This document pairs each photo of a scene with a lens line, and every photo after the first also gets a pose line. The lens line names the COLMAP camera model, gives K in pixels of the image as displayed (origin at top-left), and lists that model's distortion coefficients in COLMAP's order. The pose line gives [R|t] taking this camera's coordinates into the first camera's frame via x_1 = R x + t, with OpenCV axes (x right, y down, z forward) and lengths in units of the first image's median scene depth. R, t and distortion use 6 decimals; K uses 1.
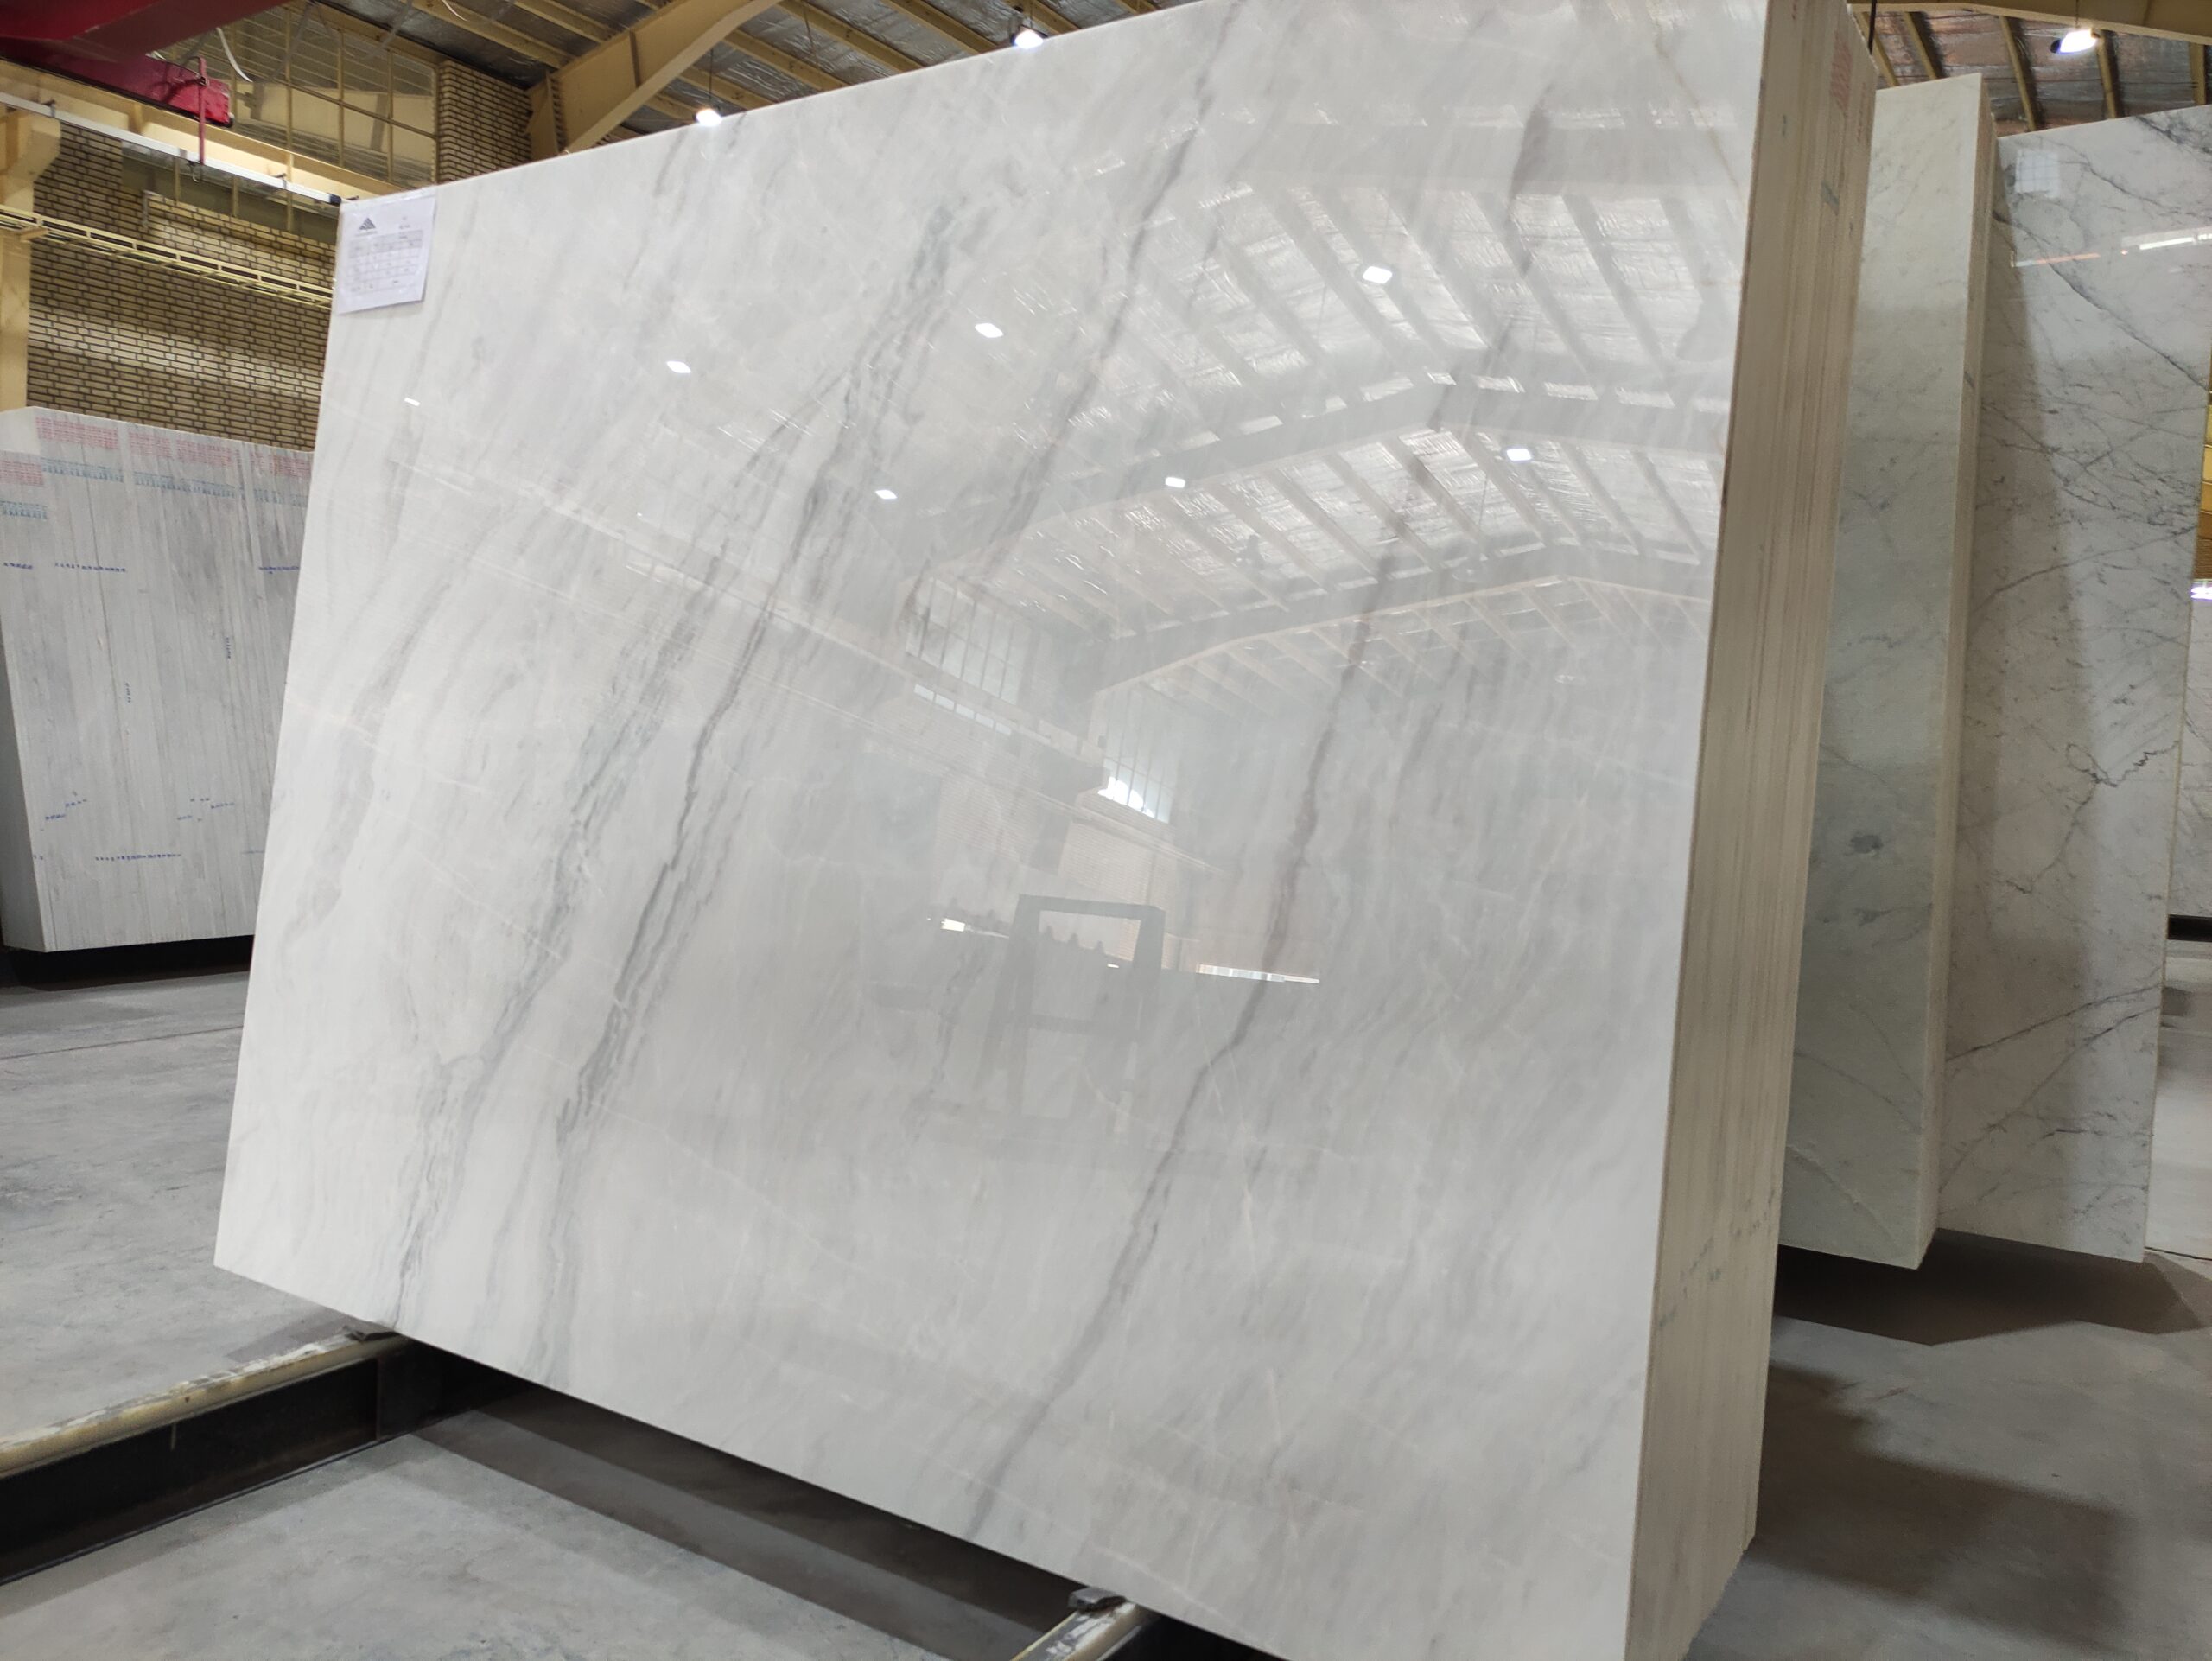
lens RADIAL K [[1644.9, 0, 1110.1], [0, 1644.9, 826.7], [0, 0, 1]] dist [0.073248, -0.081925]
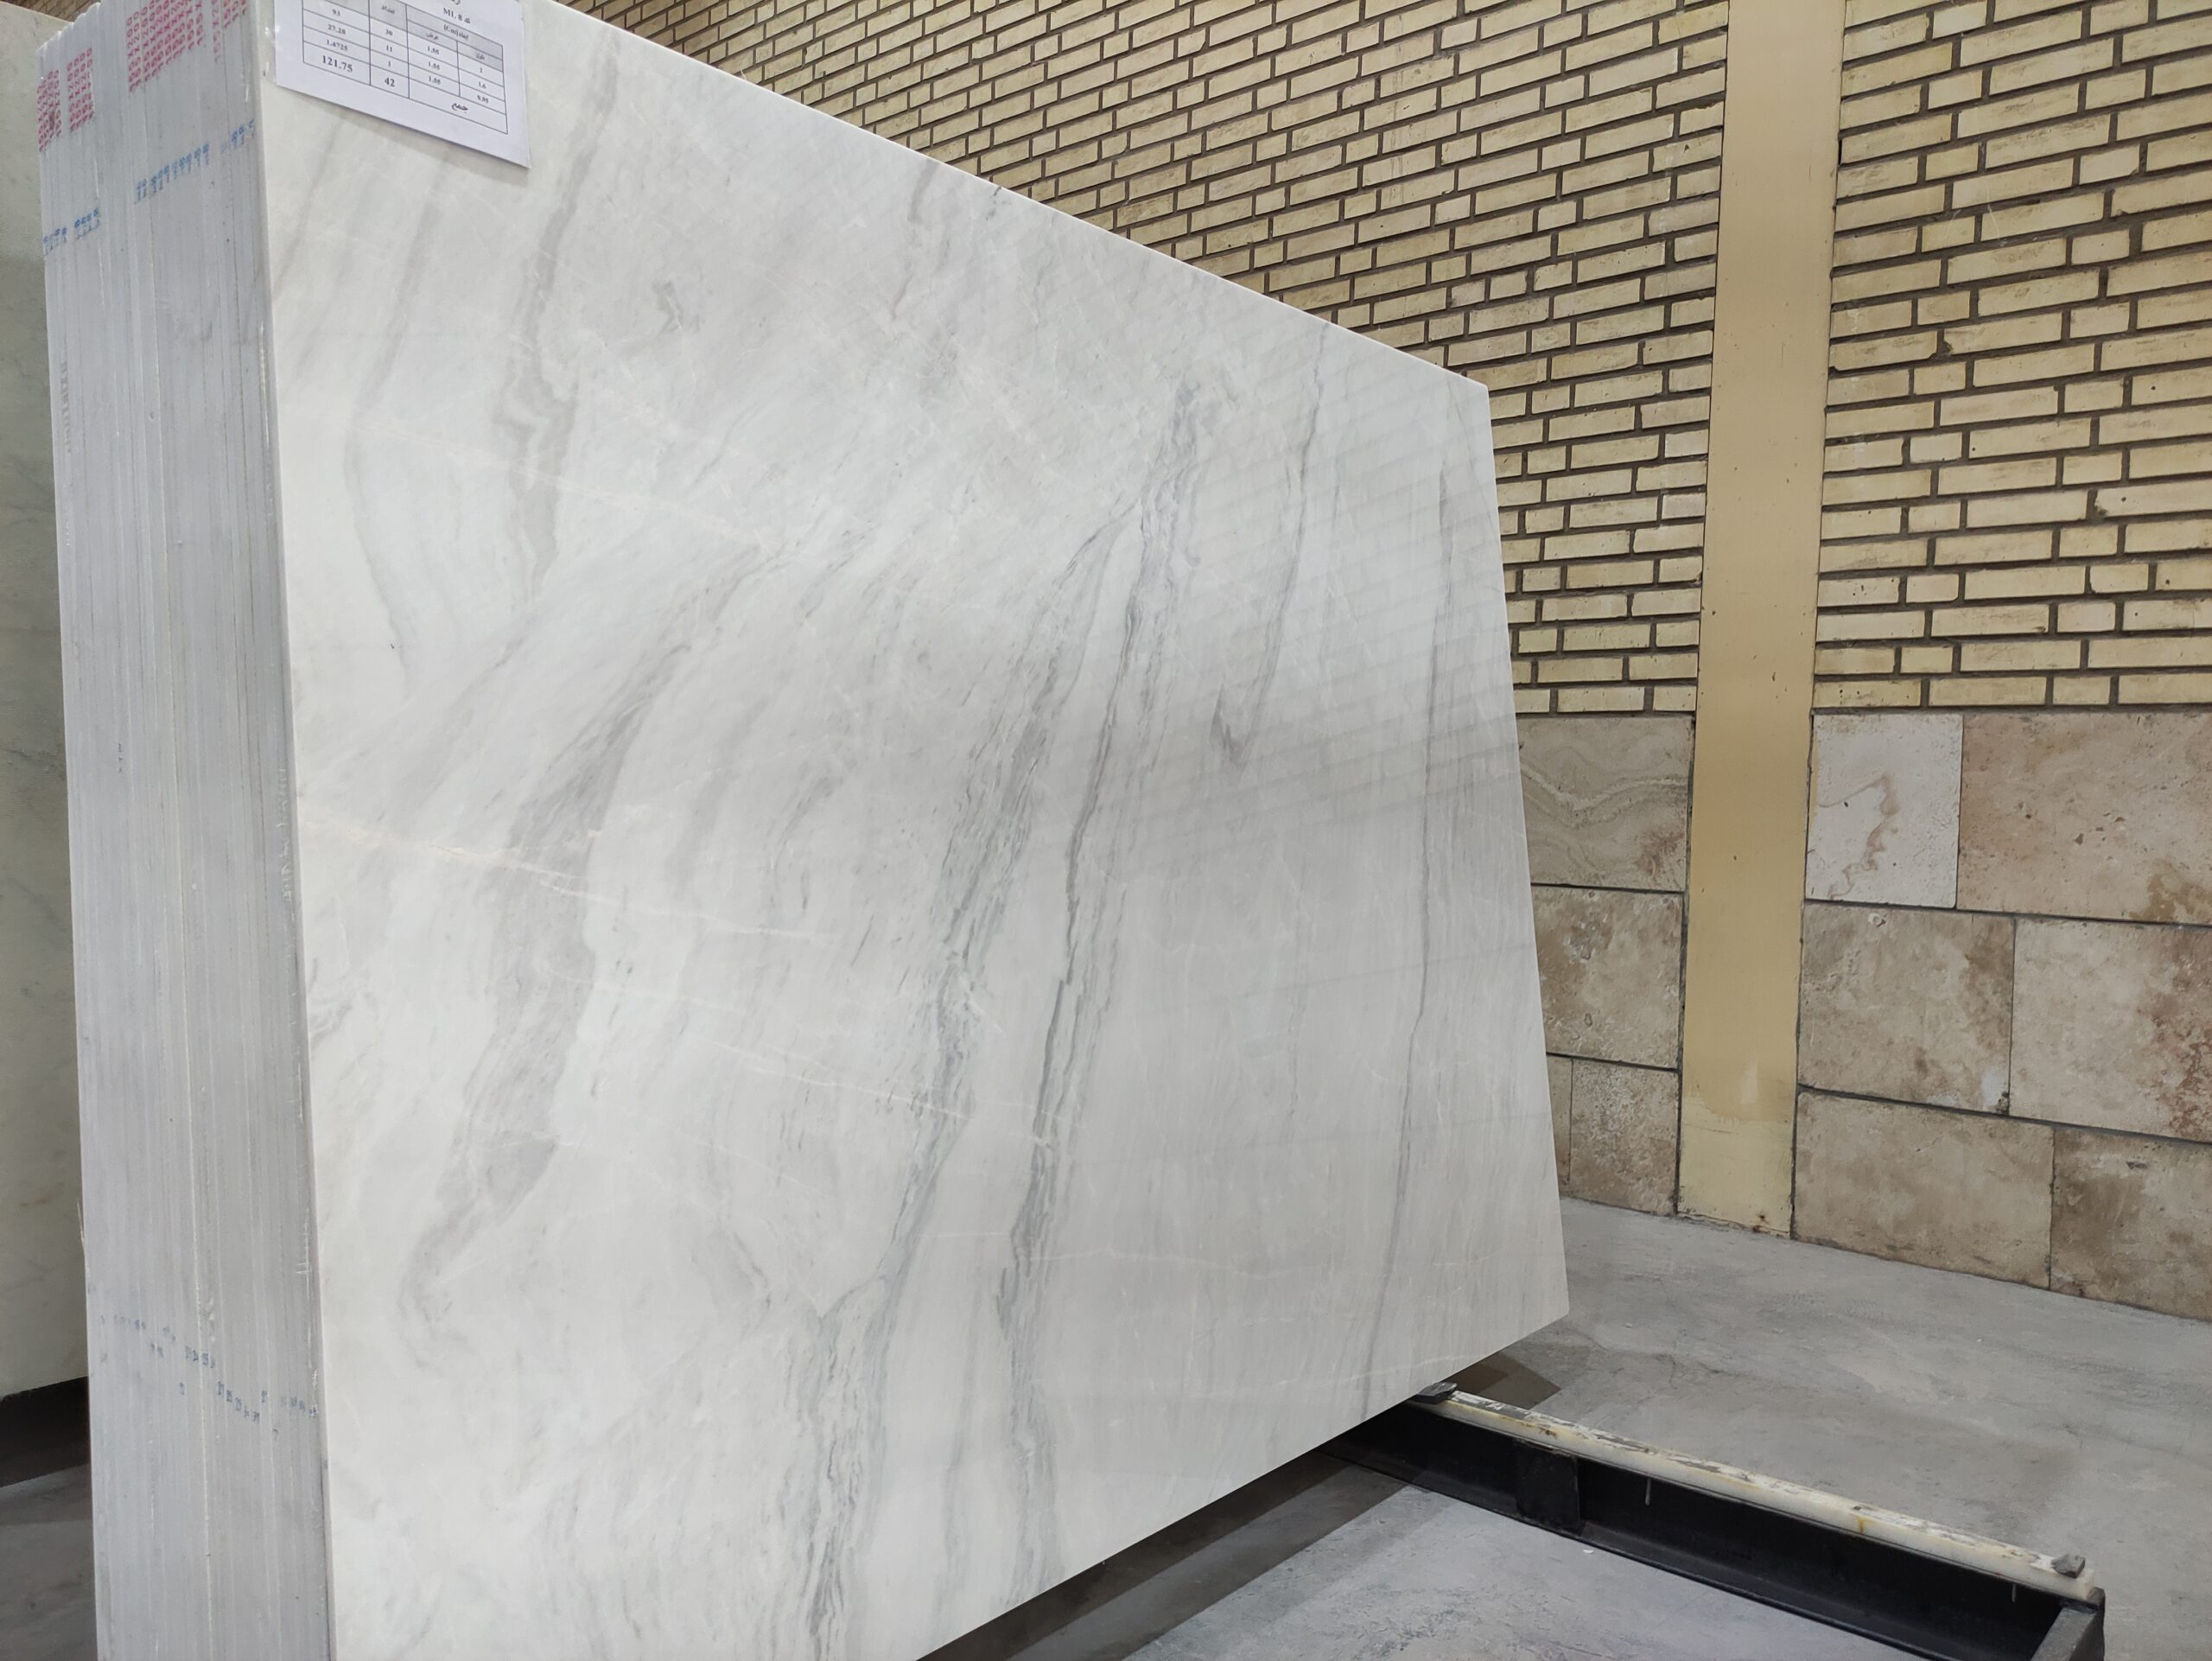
lens RADIAL K [[1644.9, 0, 1110.1], [0, 1644.9, 826.7], [0, 0, 1]] dist [0.073248, -0.081925]
pose [[0.127861, -0.056777, 0.990166, -1.191021], [0.041718, 0.997784, 0.051827, -0.112631], [-0.990914, 0.034682, 0.129946, 0.842637]]
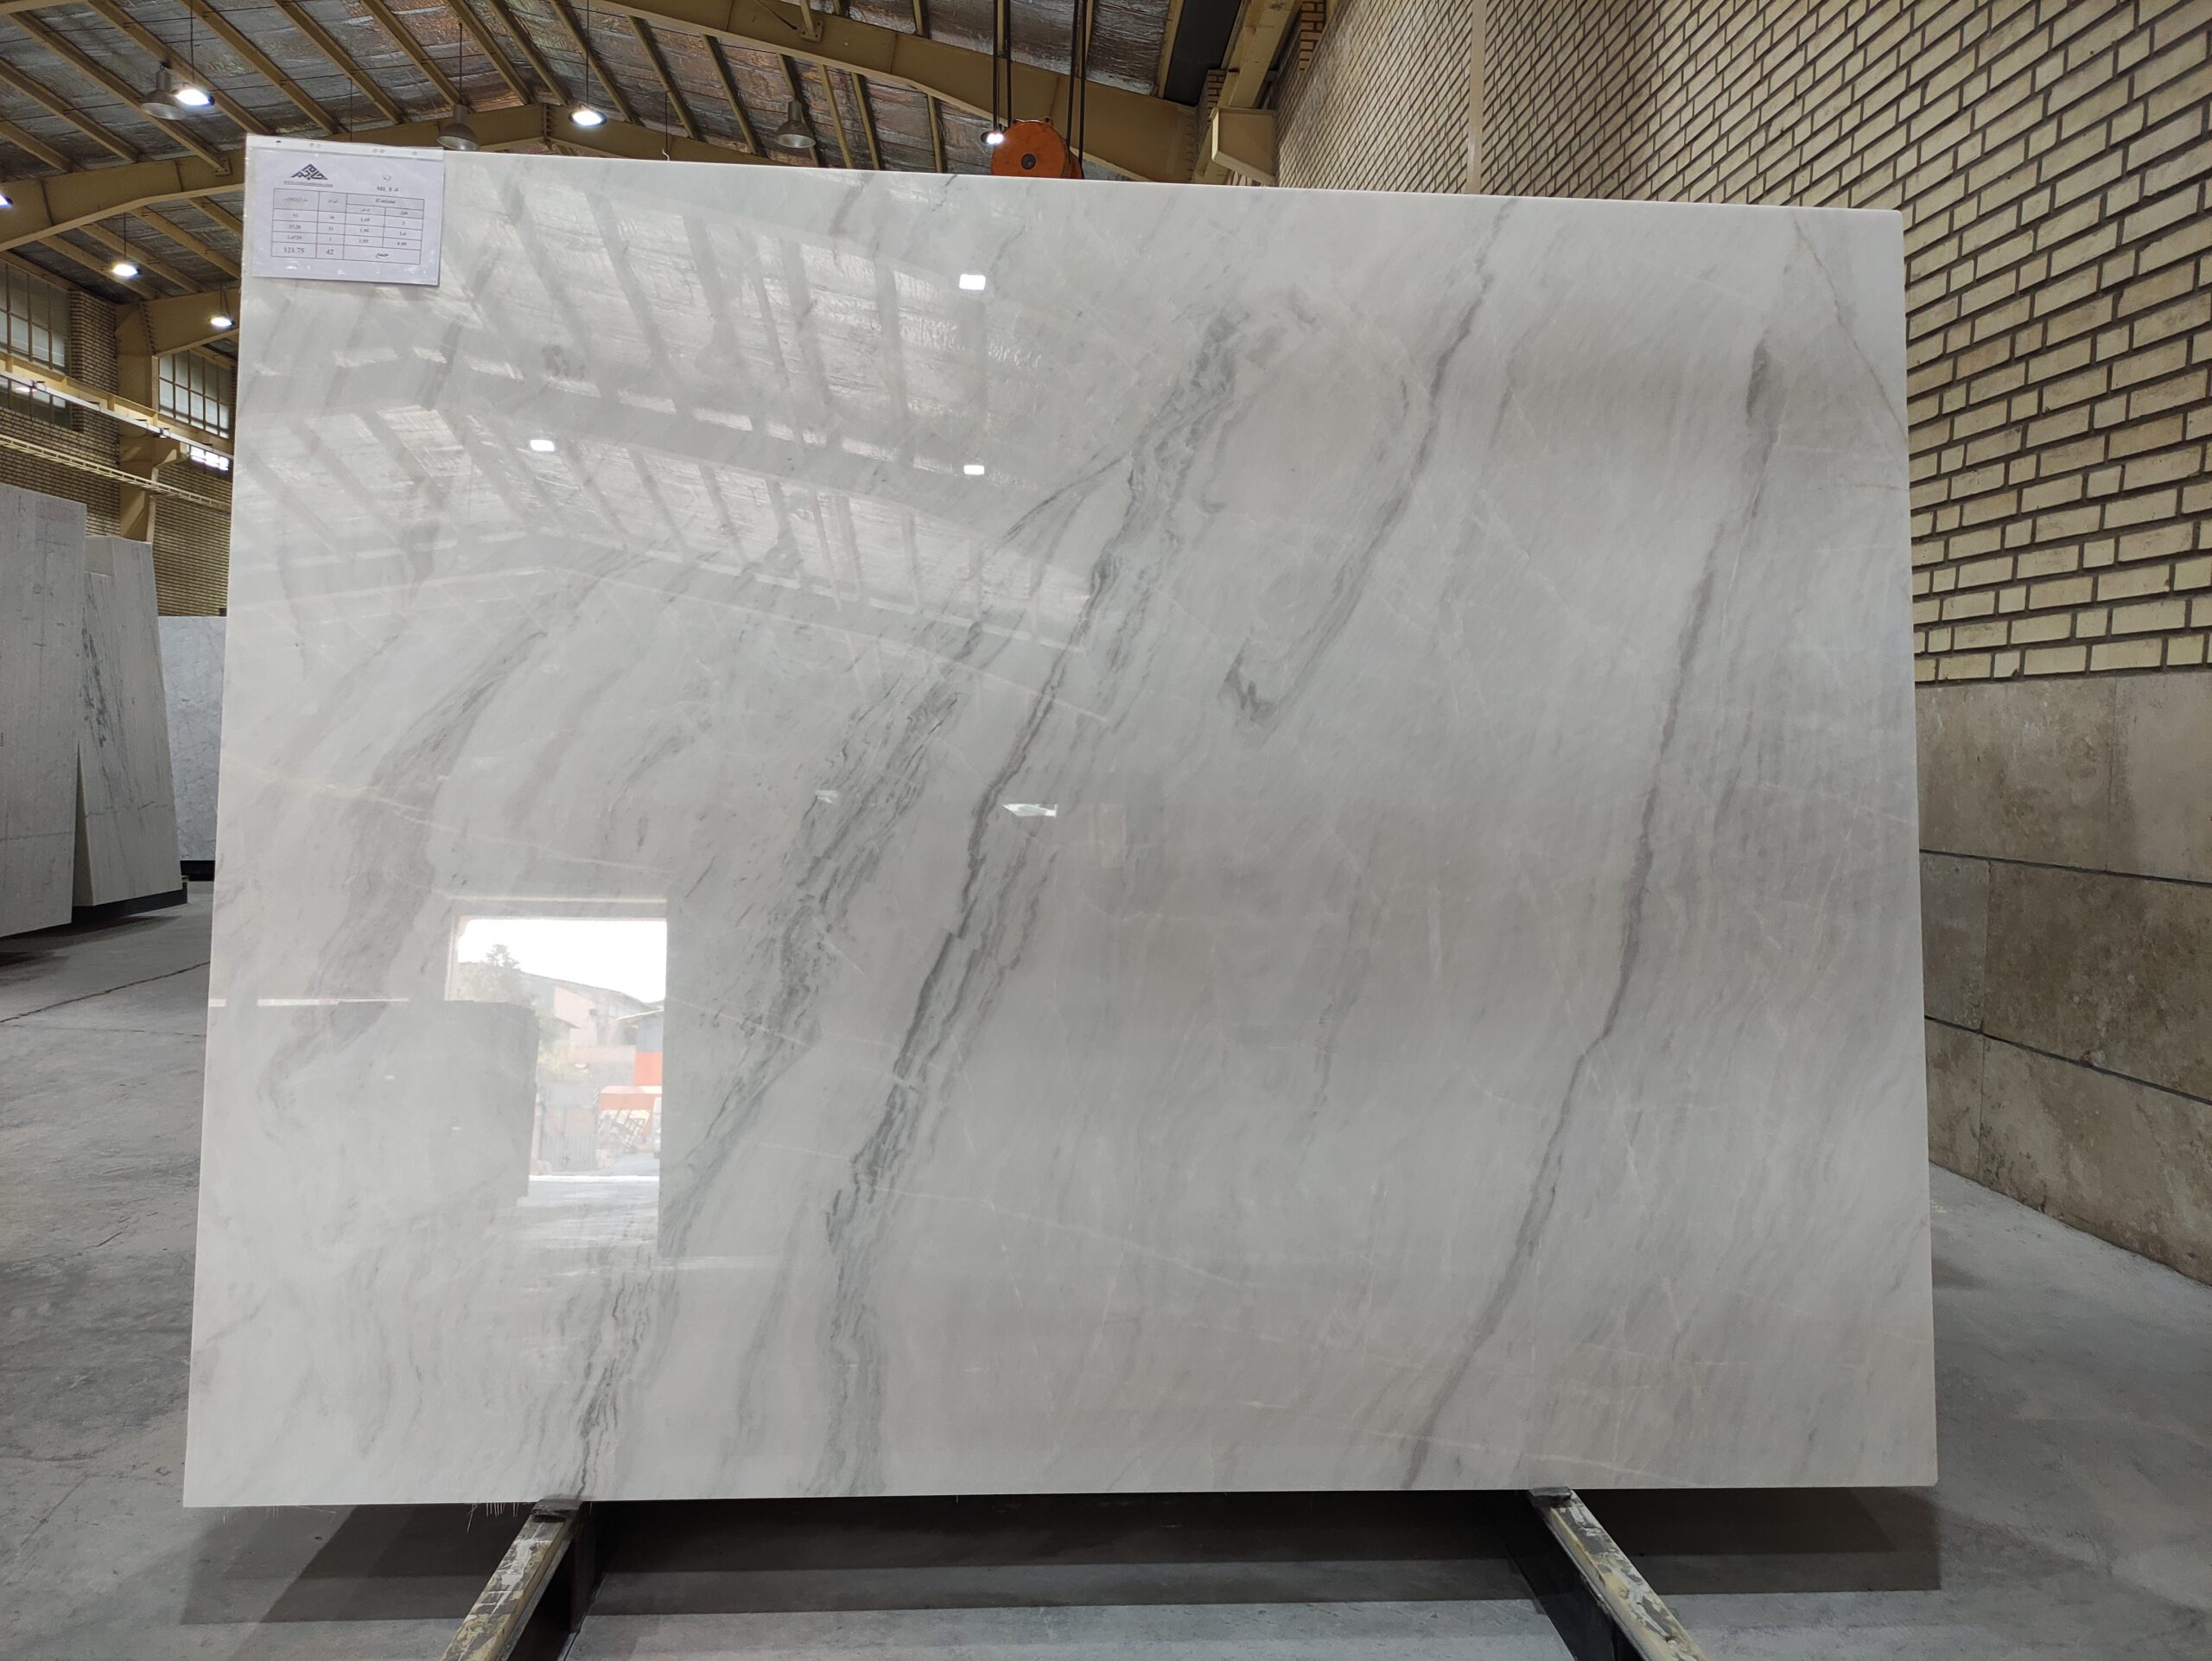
lens RADIAL K [[1644.9, 0, 1110.1], [0, 1644.9, 826.7], [0, 0, 1]] dist [0.073248, -0.081925]
pose [[0.798787, -0.047421, 0.599742, -0.775240], [0.042125, 0.998850, 0.022873, -0.058986], [-0.600137, 0.006994, 0.799867, 0.156066]]
